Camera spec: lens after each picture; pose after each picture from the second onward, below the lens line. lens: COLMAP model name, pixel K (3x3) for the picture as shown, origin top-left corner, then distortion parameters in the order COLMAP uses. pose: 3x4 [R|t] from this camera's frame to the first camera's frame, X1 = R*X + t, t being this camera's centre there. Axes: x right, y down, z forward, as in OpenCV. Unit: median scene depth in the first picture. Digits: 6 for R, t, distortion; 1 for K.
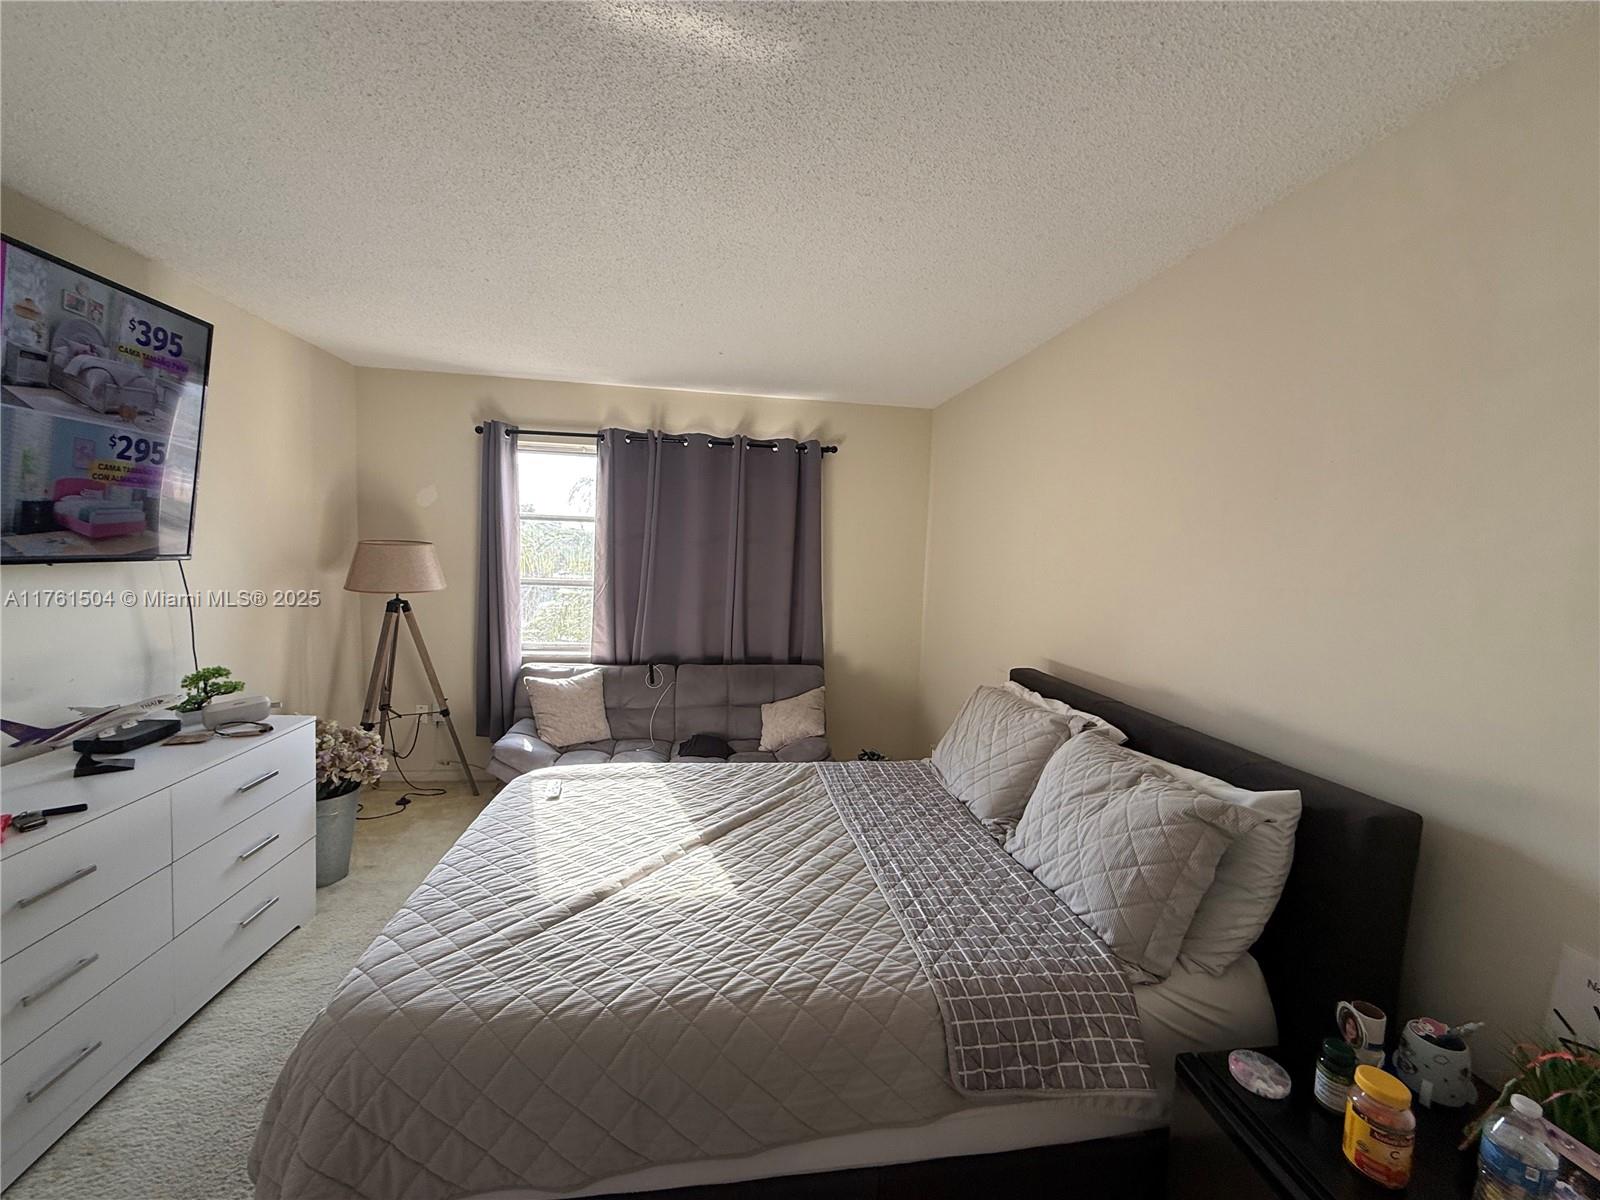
lens RADIAL K [[636.1, 0, 794.4], [0, 636.1, 604.4], [0, 0, 1]] dist [0.000334, 0.000254]
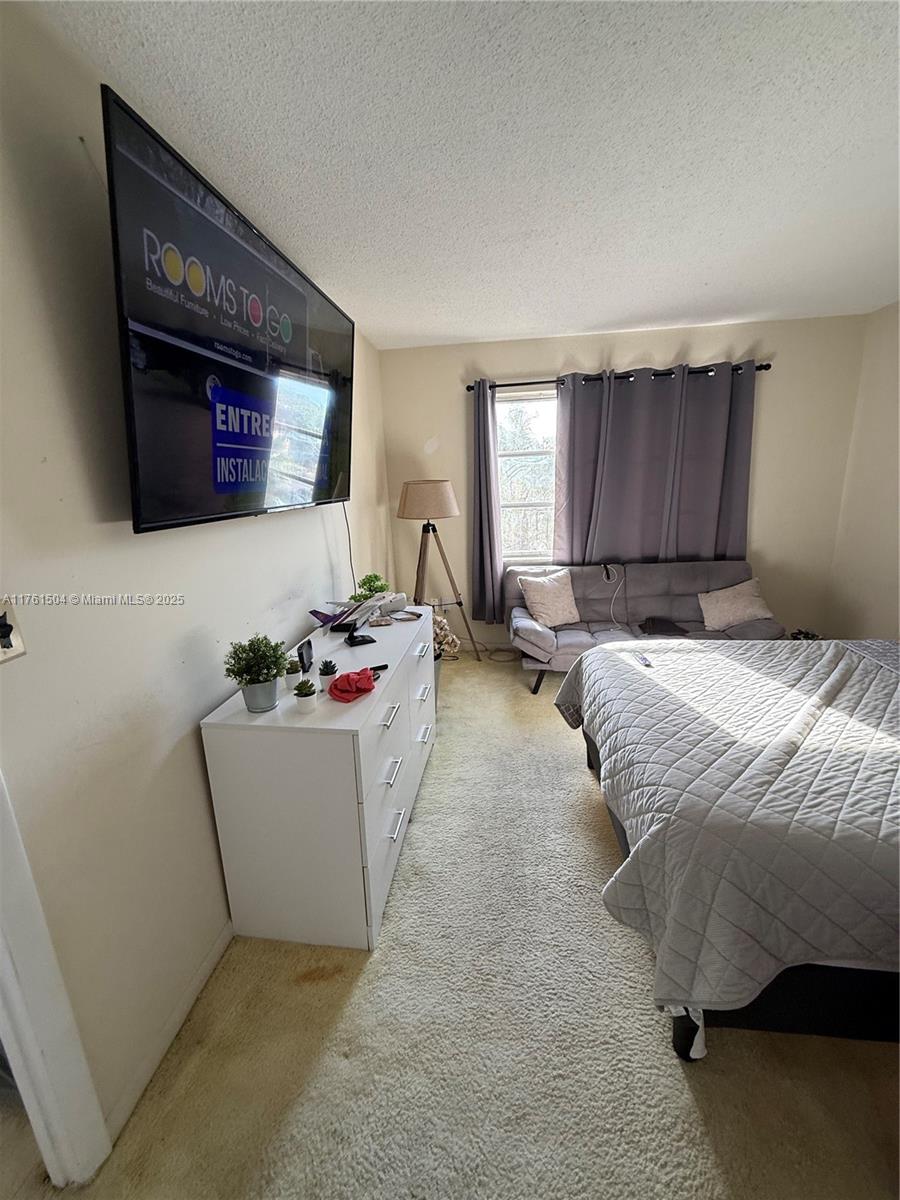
lens RADIAL K [[477.1, 0, 450.0], [0, 477.1, 600.0], [0, 0, 1]] dist [0.000334, 0.000254]
pose [[0.965112, -0.014705, -0.261424, -0.284868], [0.056898, 0.986342, 0.154571, -0.001503], [0.255581, -0.164053, 0.952767, -0.006515]]
